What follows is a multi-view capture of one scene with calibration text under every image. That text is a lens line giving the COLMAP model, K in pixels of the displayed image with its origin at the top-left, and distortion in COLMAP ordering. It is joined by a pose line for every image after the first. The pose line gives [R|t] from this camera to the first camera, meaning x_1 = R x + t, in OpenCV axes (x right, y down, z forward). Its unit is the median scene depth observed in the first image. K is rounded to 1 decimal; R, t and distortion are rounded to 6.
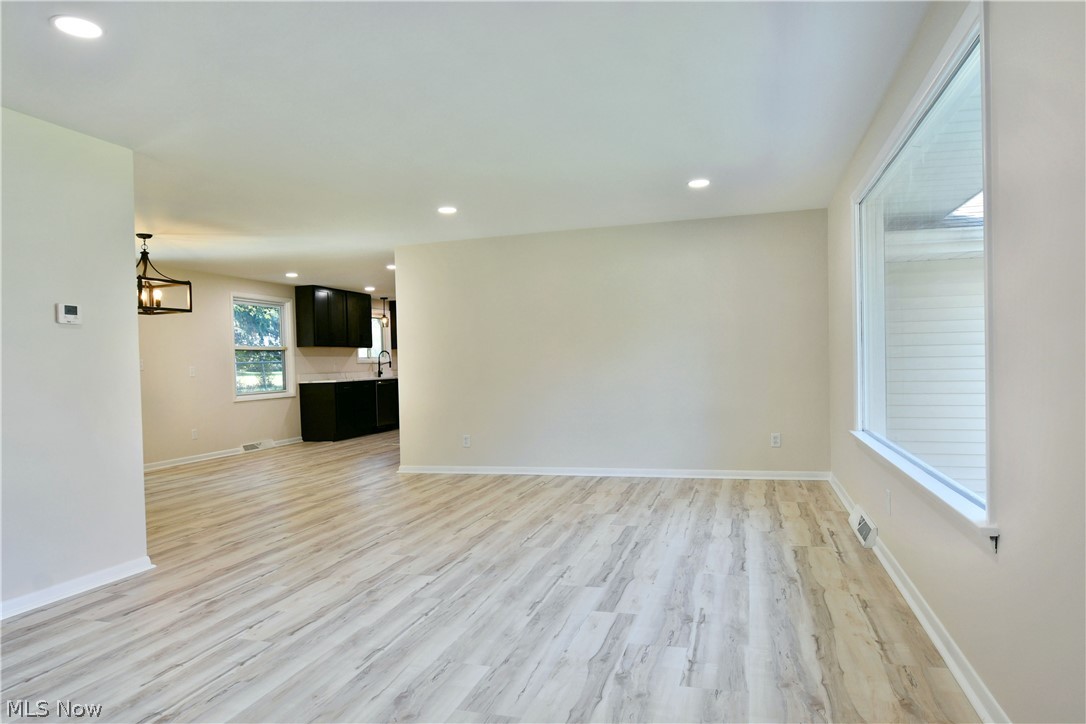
lens RADIAL K [[661.9, 0, 541.1], [0, 661.9, 365.1], [0, 0, 1]] dist [-0.015150, -0.003900]
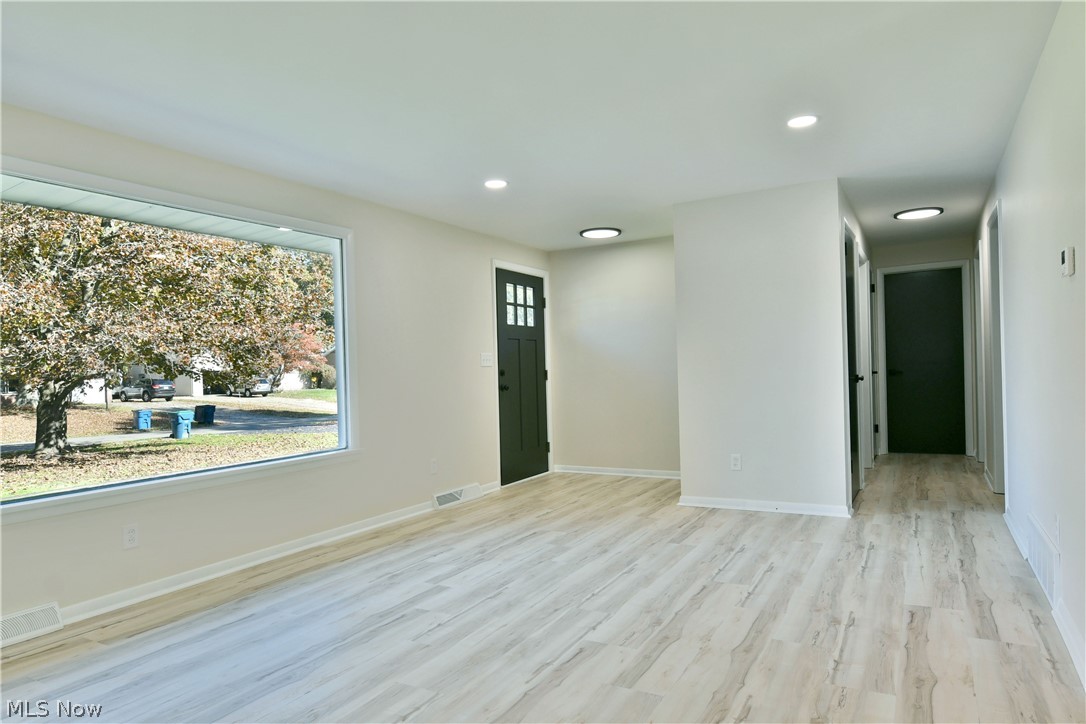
lens RADIAL K [[661.9, 0, 540.8], [0, 661.9, 365.4], [0, 0, 1]] dist [-0.015150, -0.003900]
pose [[-0.971929, 0.067642, 0.225342, -0.323572], [0.066766, 0.997702, -0.011516, 0.002545], [-0.225603, 0.003852, -0.974212, 1.866334]]
